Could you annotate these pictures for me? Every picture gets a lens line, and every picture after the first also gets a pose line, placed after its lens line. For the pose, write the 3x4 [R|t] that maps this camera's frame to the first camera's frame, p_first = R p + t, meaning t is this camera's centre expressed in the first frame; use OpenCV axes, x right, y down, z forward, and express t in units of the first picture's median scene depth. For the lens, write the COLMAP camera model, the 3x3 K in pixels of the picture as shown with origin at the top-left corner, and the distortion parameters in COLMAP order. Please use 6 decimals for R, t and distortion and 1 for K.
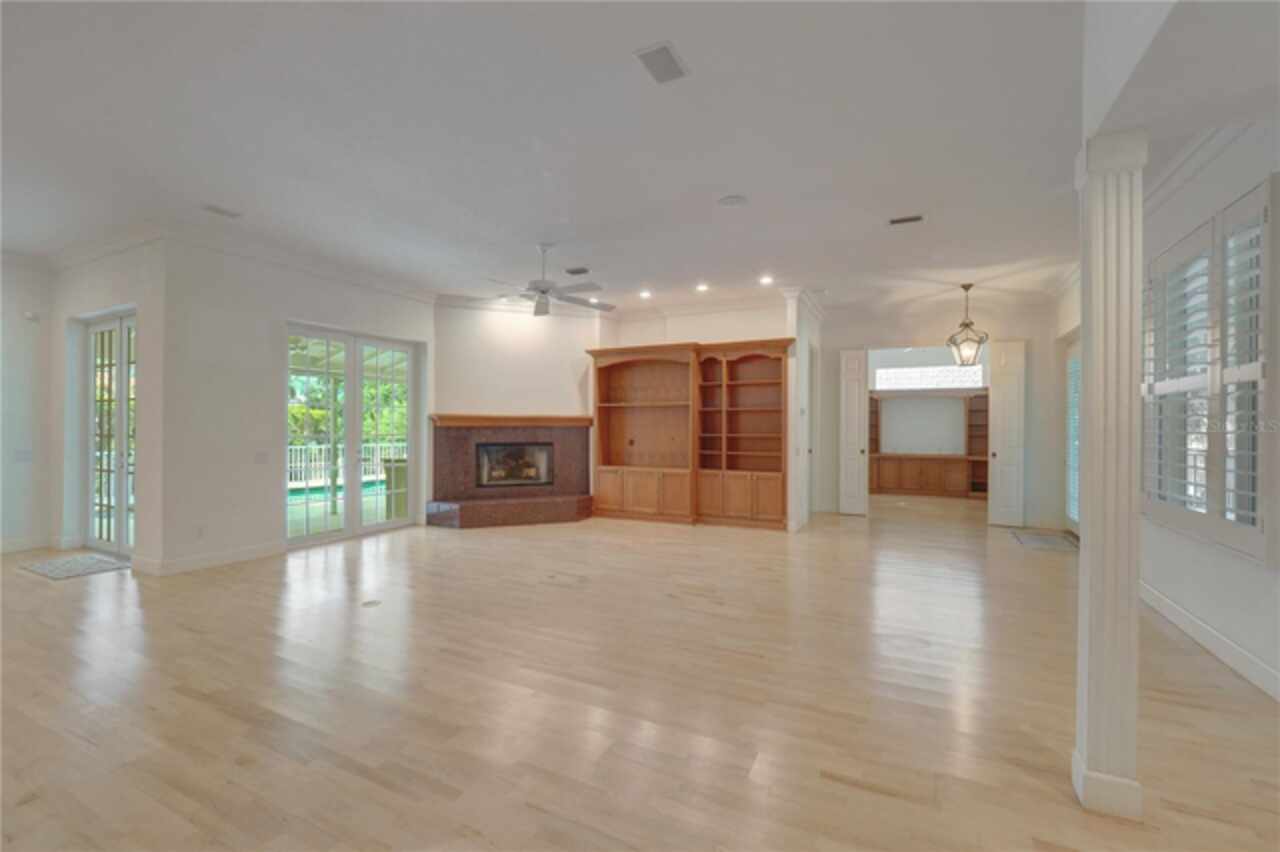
lens RADIAL K [[541.2, 0, 618.3], [0, 541.2, 431.1], [0, 0, 1]] dist [-0.000793, -0.000060]
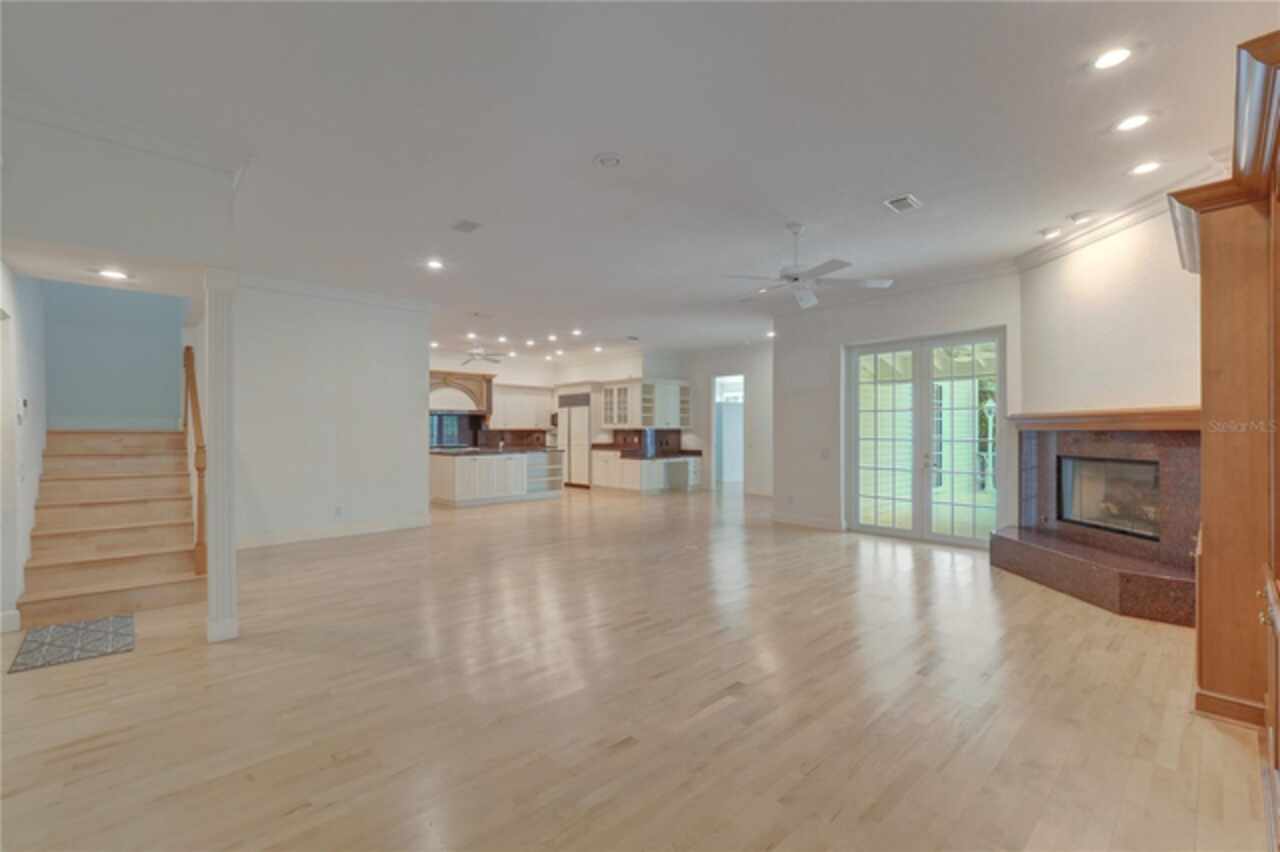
lens RADIAL K [[543.3, 0, 644.1], [0, 543.3, 428.0], [0, 0, 1]] dist [0.000273, -0.000167]
pose [[-0.288528, -0.005632, -0.957455, 0.691008], [-0.007171, 0.999967, -0.003721, -0.008152], [0.957445, 0.005793, -0.288559, 0.896642]]
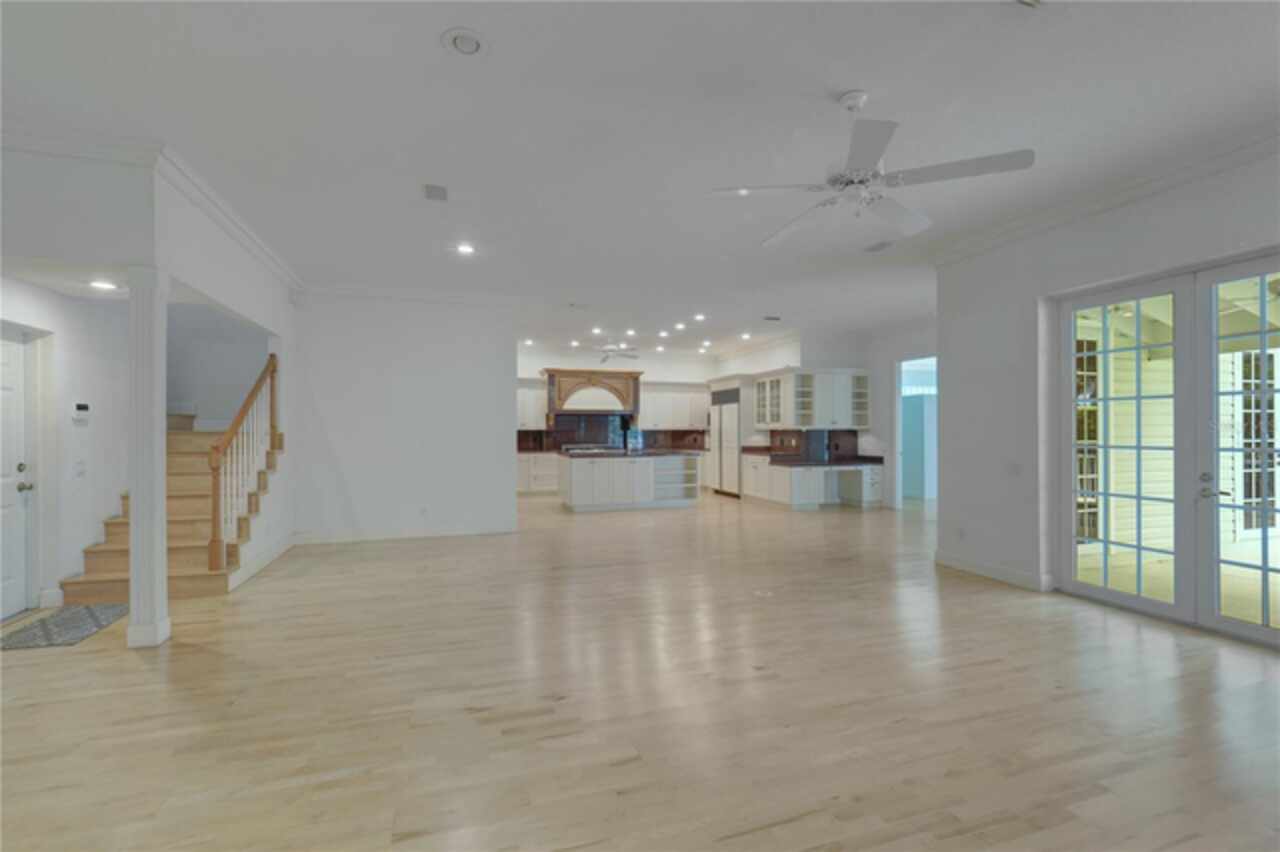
lens RADIAL K [[556.3, 0, 640.0], [0, 556.3, 426.0], [0, 0, 1]] dist [0.000992, 0.000100]
pose [[-0.662815, -0.008225, -0.748738, 0.371717], [-0.005981, 0.999966, -0.005690, -0.009572], [0.748759, 0.000707, -0.662841, 1.063412]]
